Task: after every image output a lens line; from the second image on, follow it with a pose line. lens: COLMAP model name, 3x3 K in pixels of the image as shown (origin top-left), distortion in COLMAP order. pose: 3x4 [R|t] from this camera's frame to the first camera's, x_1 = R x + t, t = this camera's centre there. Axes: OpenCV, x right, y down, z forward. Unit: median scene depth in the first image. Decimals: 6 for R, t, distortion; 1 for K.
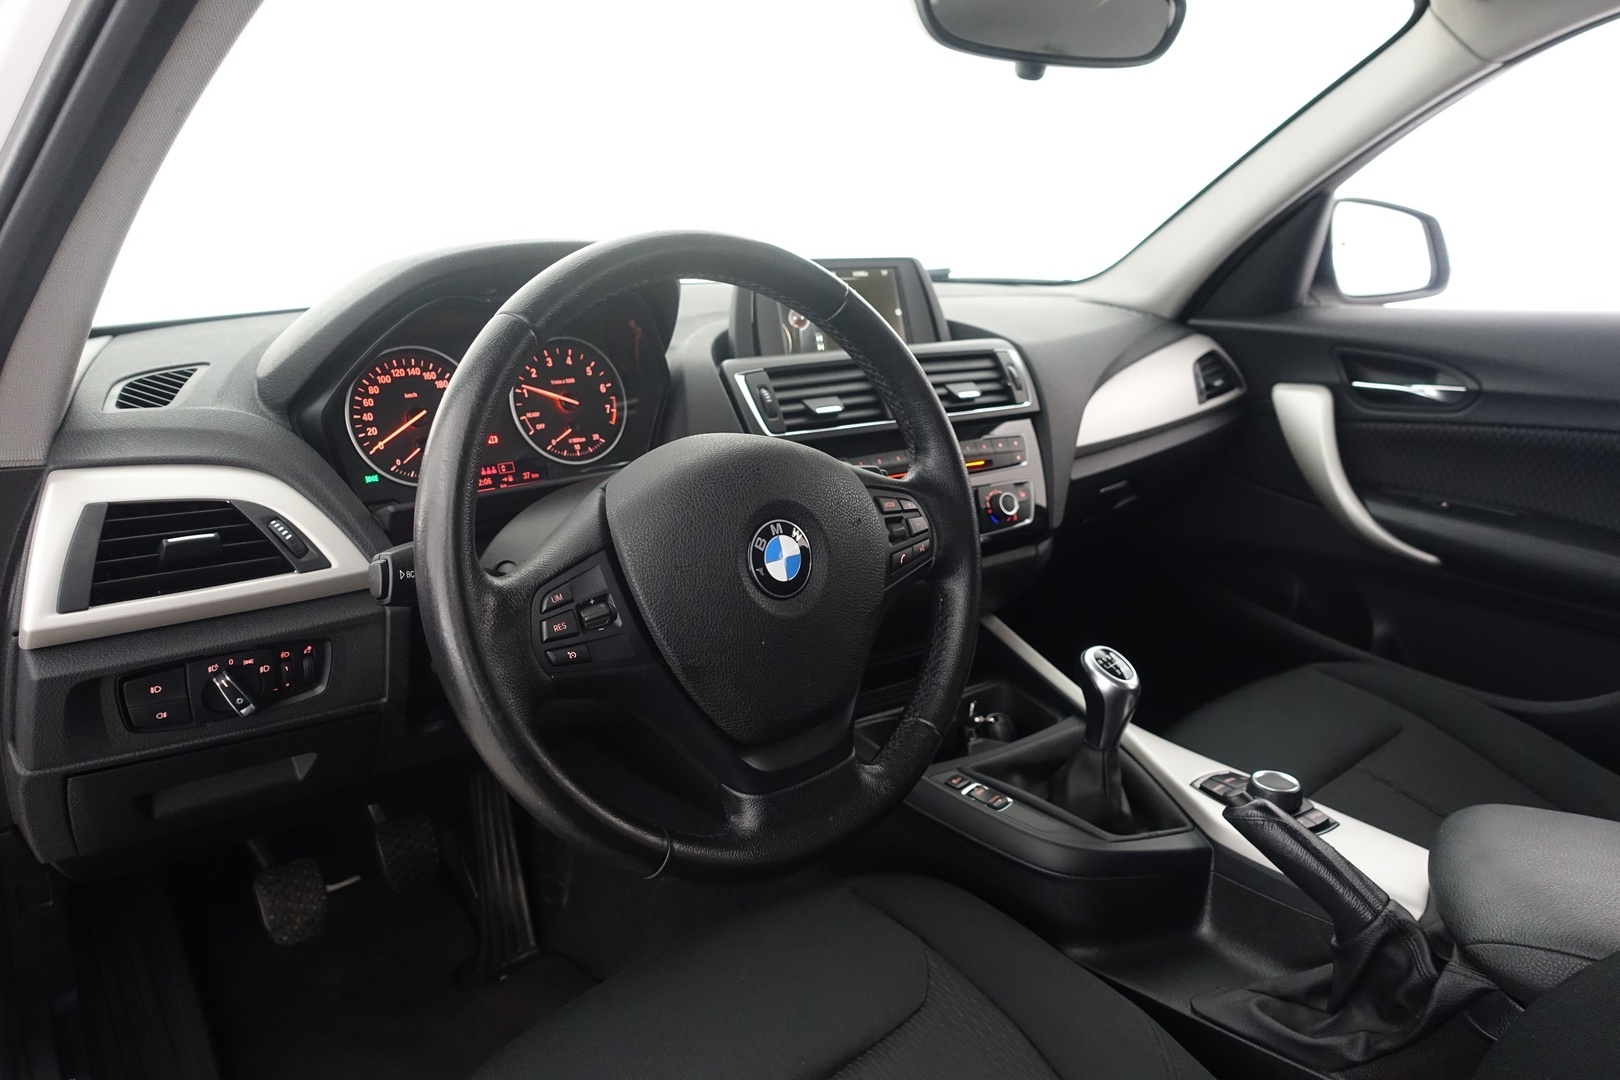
lens RADIAL K [[1100.5, 0, 800.5], [0, 1100.5, 541.1], [0, 0, 1]] dist [-0.001340, 0.005566]
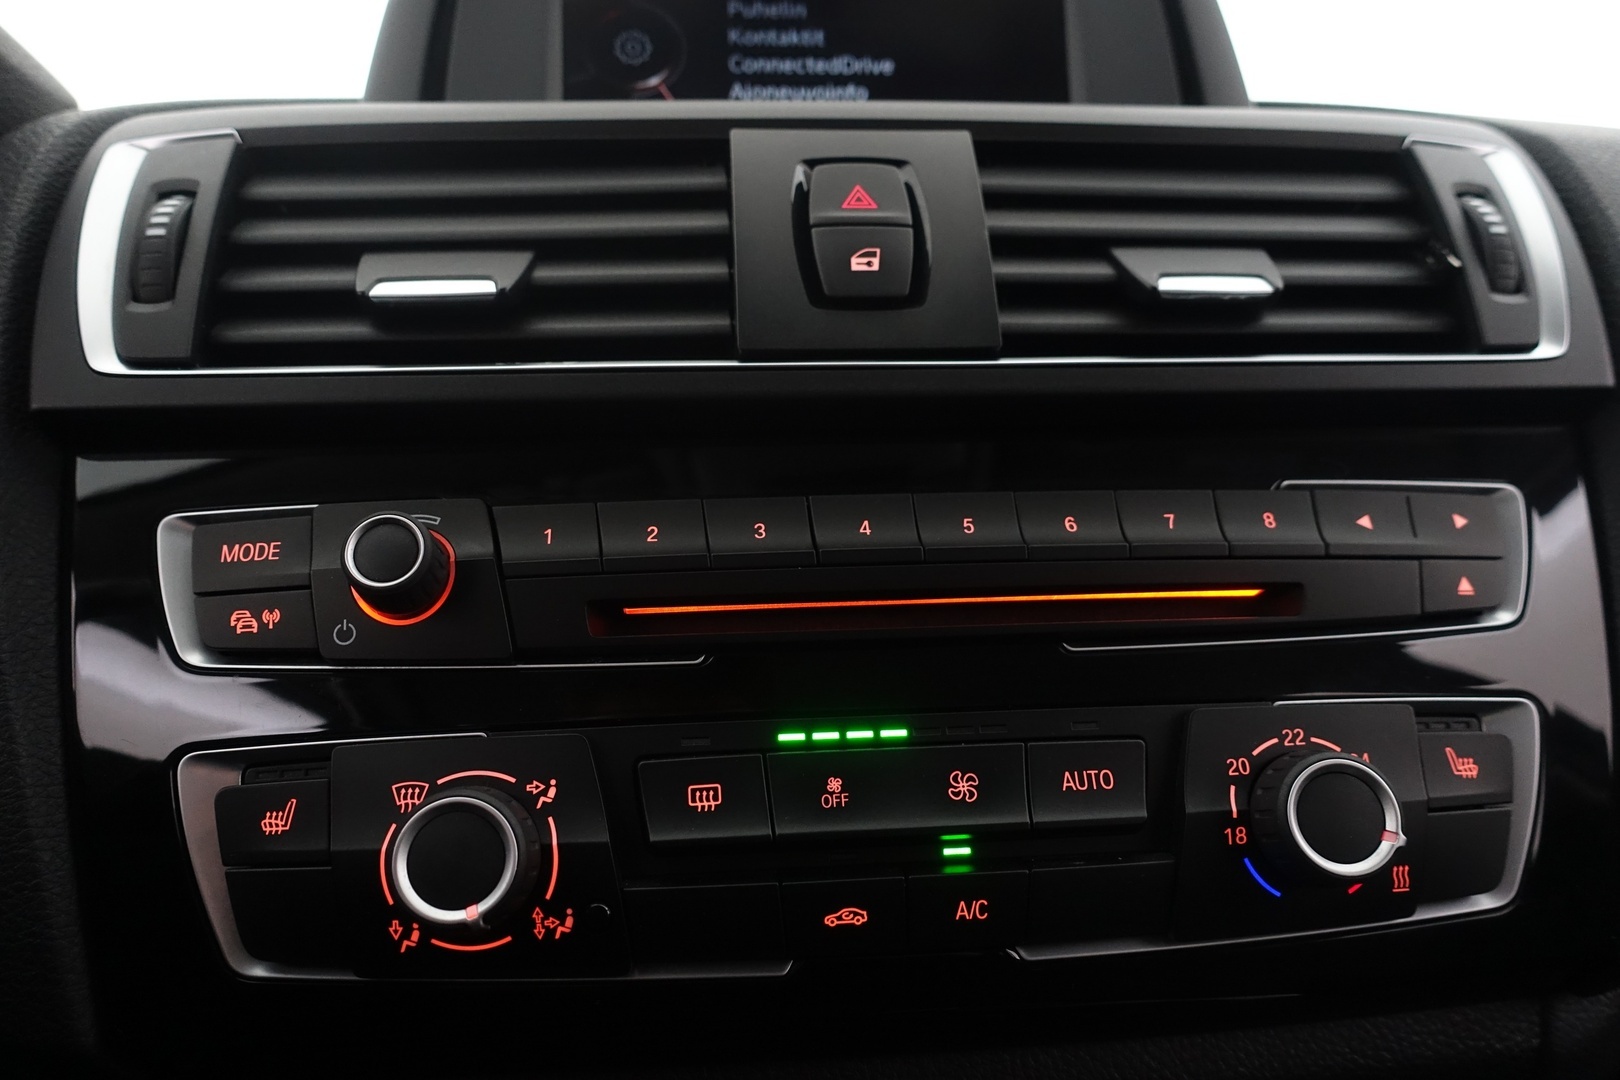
lens RADIAL K [[1100.5, 0, 797.1], [0, 1100.5, 537.2], [0, 0, 1]] dist [-0.001340, 0.005566]
pose [[0.871991, 0.079712, -0.482988, 0.227465], [-0.124534, 0.990314, -0.061393, -0.068374], [0.473416, 0.113682, 0.873472, 0.910570]]
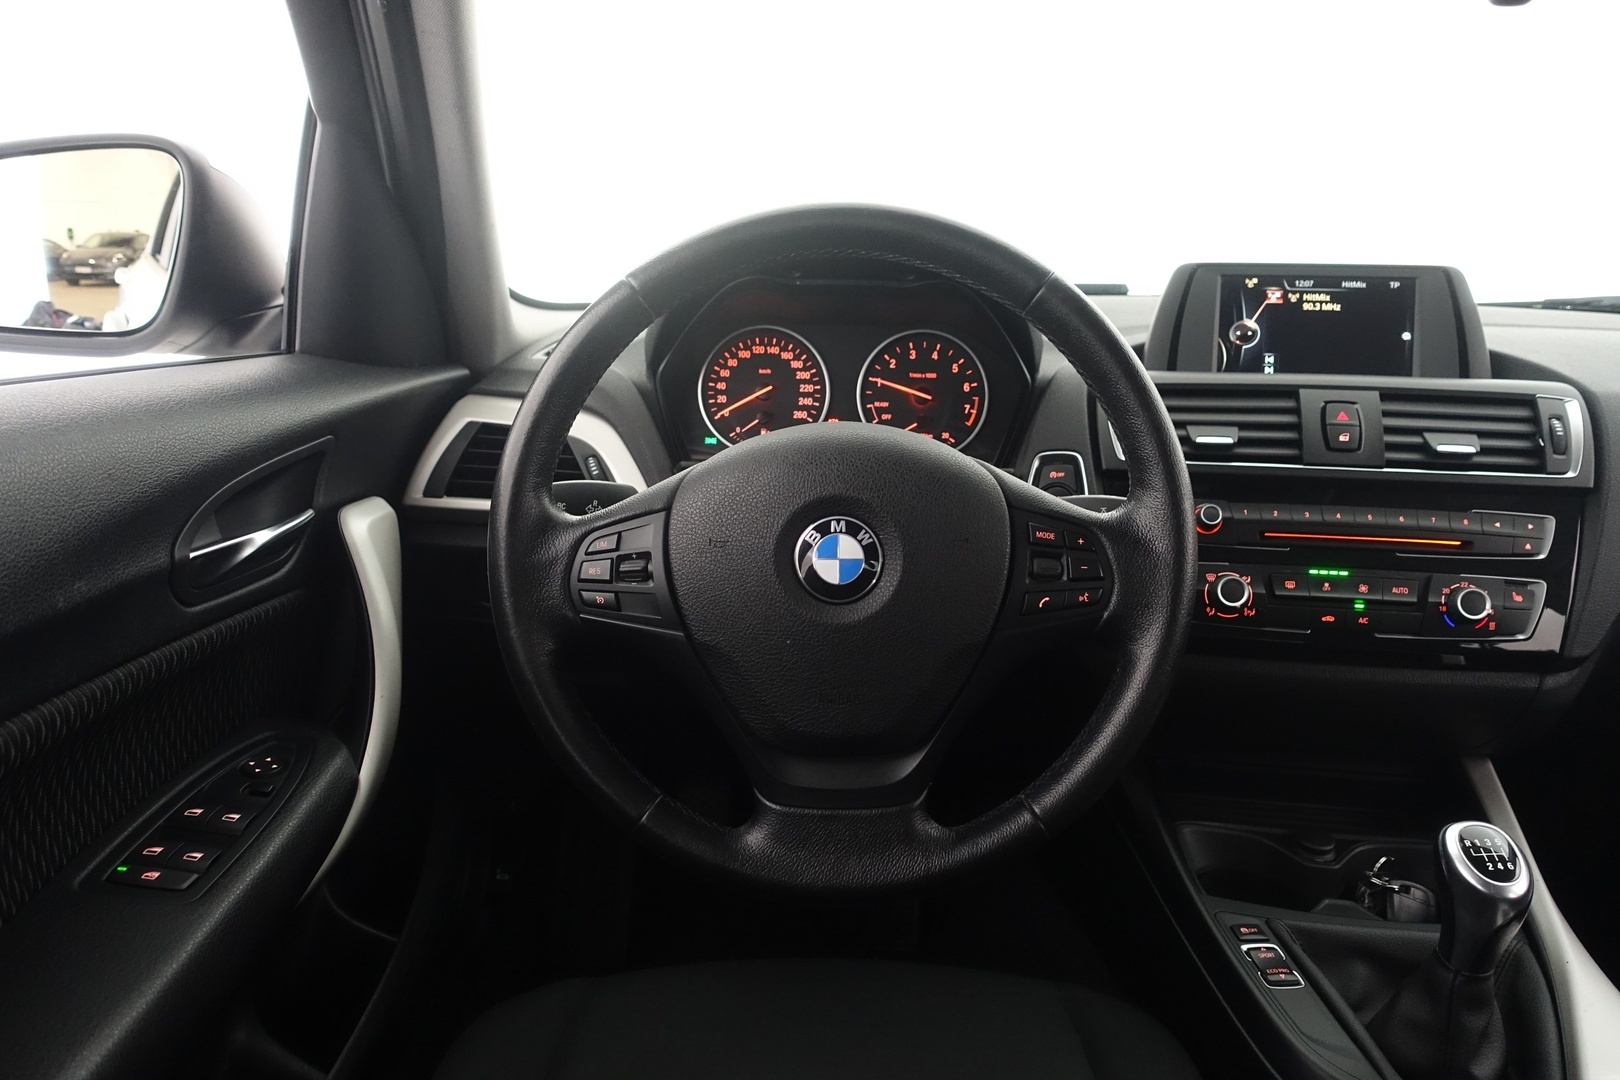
lens RADIAL K [[1100.5, 0, 818.7], [0, 1100.5, 541.1], [0, 0, 1]] dist [-0.001340, 0.005566]
pose [[0.745866, 0.178776, -0.641656, 0.377964], [-0.197808, 0.979301, 0.042915, -0.023727], [0.636047, 0.094915, 0.765791, 0.201808]]
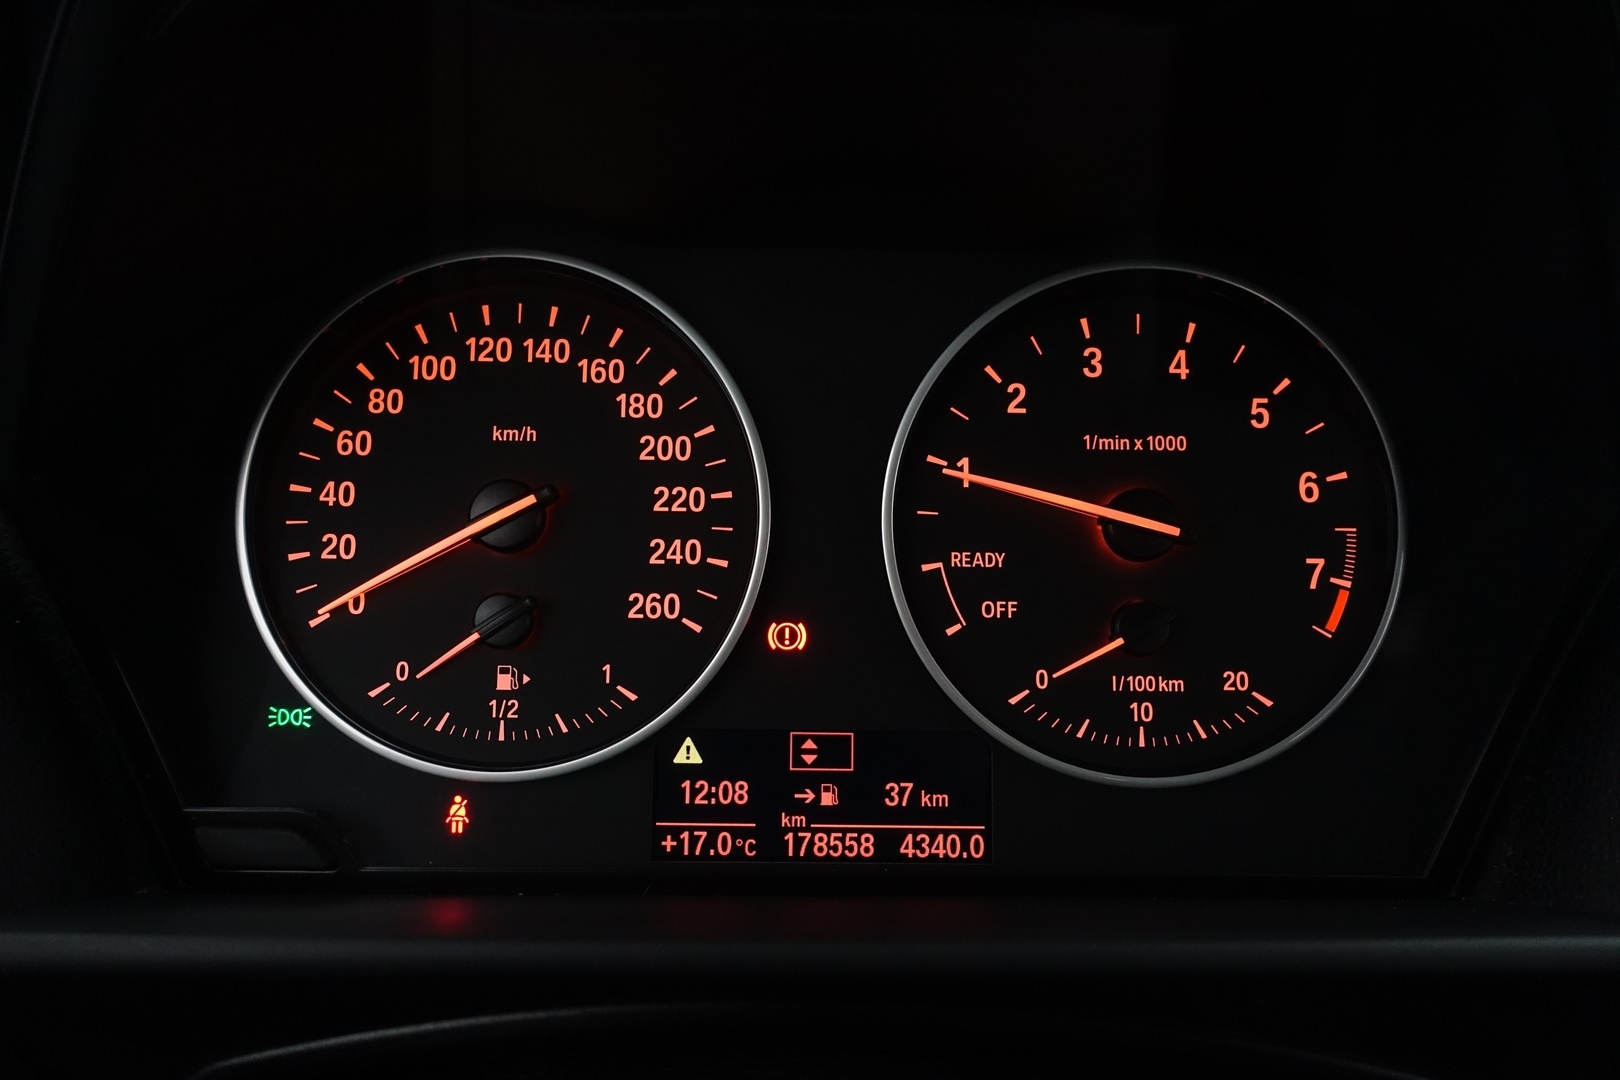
lens RADIAL K [[1100.5, 0, 803.5], [0, 1100.5, 531.0], [0, 0, 1]] dist [-0.001340, 0.005566]
pose [[0.757438, 0.145916, -0.636393, -0.111588], [-0.186154, 0.982514, 0.003715, -0.113331], [0.625807, 0.115653, 0.771356, 0.769159]]
